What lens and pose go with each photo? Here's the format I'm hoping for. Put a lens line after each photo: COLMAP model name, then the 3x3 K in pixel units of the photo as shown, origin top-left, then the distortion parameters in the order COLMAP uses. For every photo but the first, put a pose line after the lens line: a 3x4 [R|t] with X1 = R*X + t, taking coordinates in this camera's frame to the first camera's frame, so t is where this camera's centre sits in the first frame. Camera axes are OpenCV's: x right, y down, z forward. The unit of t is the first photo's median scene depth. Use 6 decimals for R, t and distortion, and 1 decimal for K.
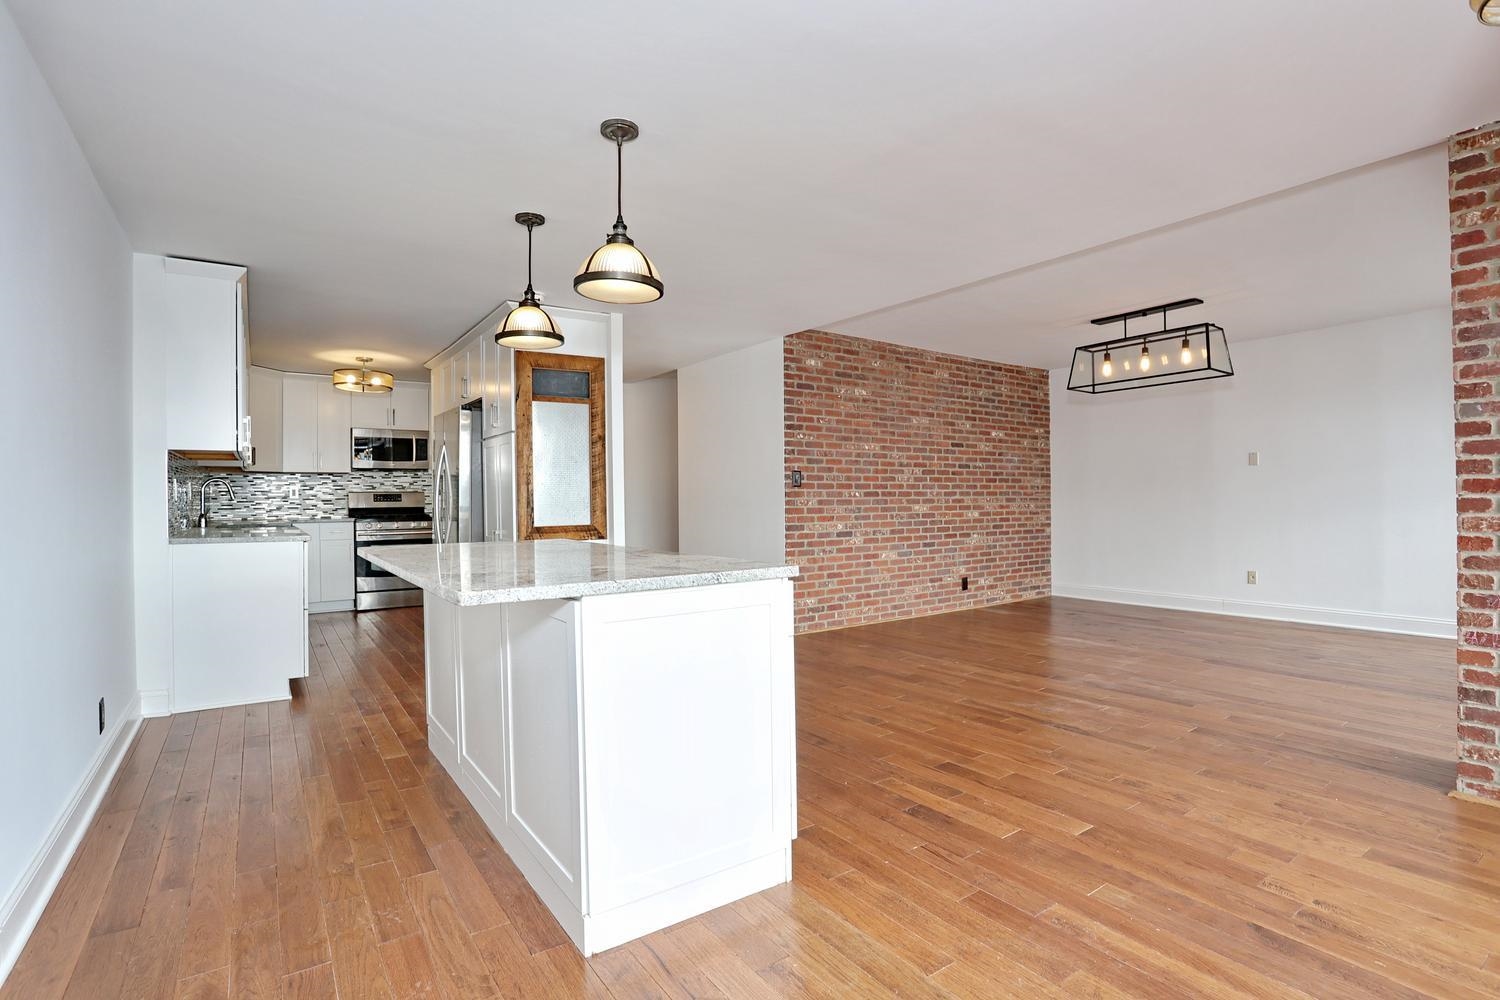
lens RADIAL K [[727.4, 0, 747.5], [0, 727.4, 496.9], [0, 0, 1]] dist [-0.087069, 0.042342]
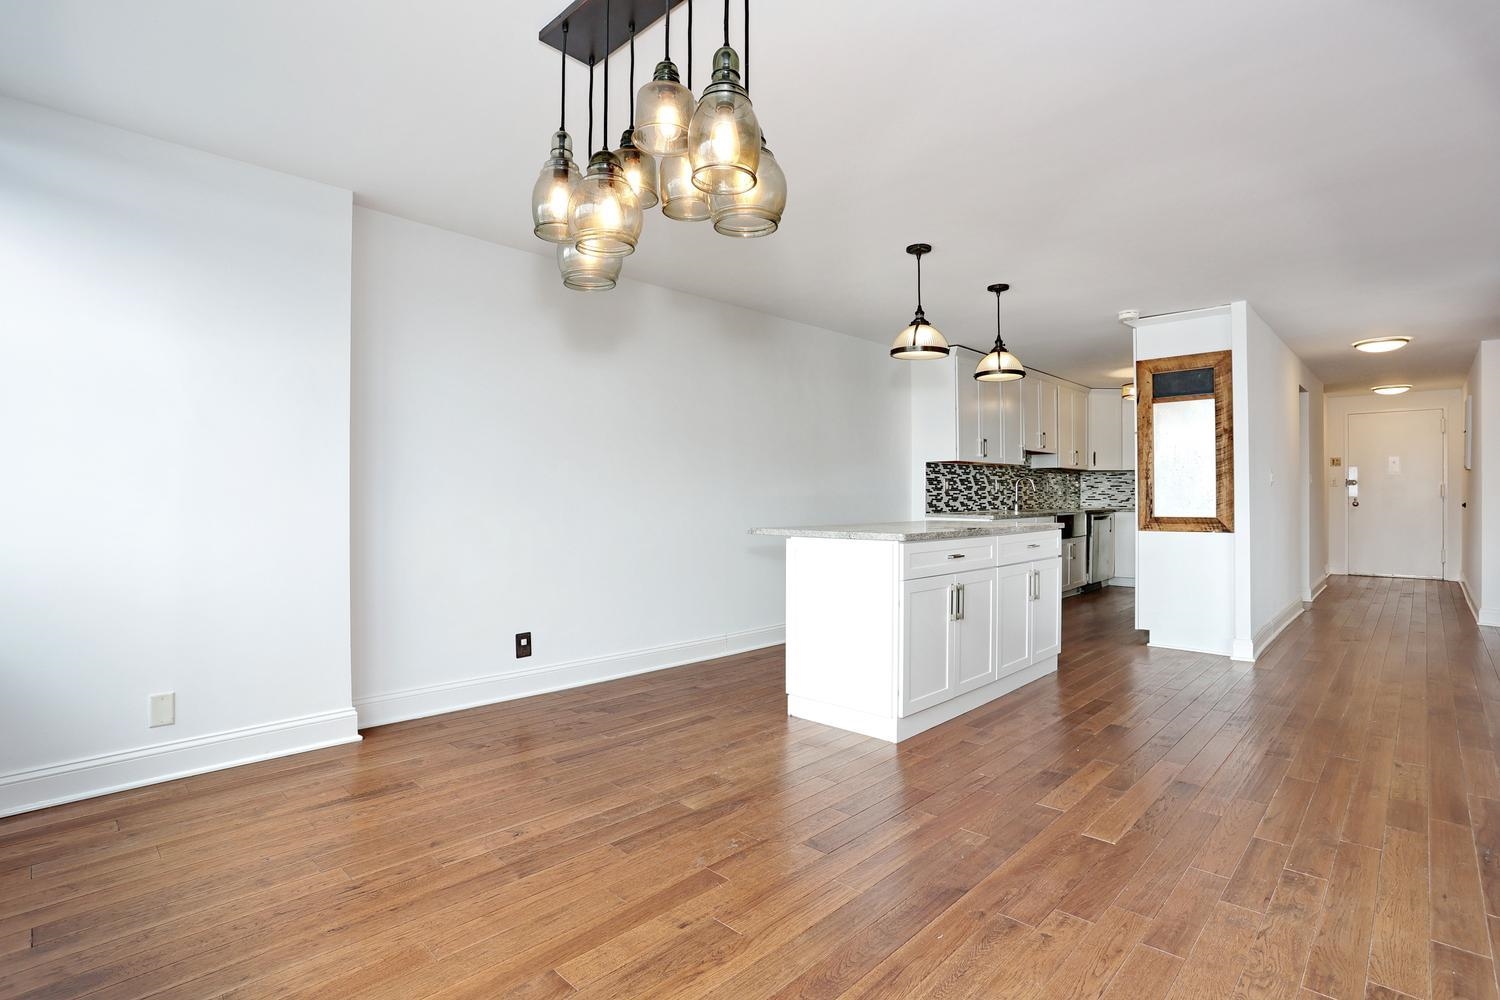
lens RADIAL K [[727.4, 0, 747.5], [0, 727.4, 496.9], [0, 0, 1]] dist [-0.087069, 0.042342]
pose [[0.193028, 0.009628, -0.981146, 0.479012], [-0.002537, 0.999953, 0.009314, 0.001652], [0.981190, 0.000692, 0.193043, 0.128437]]
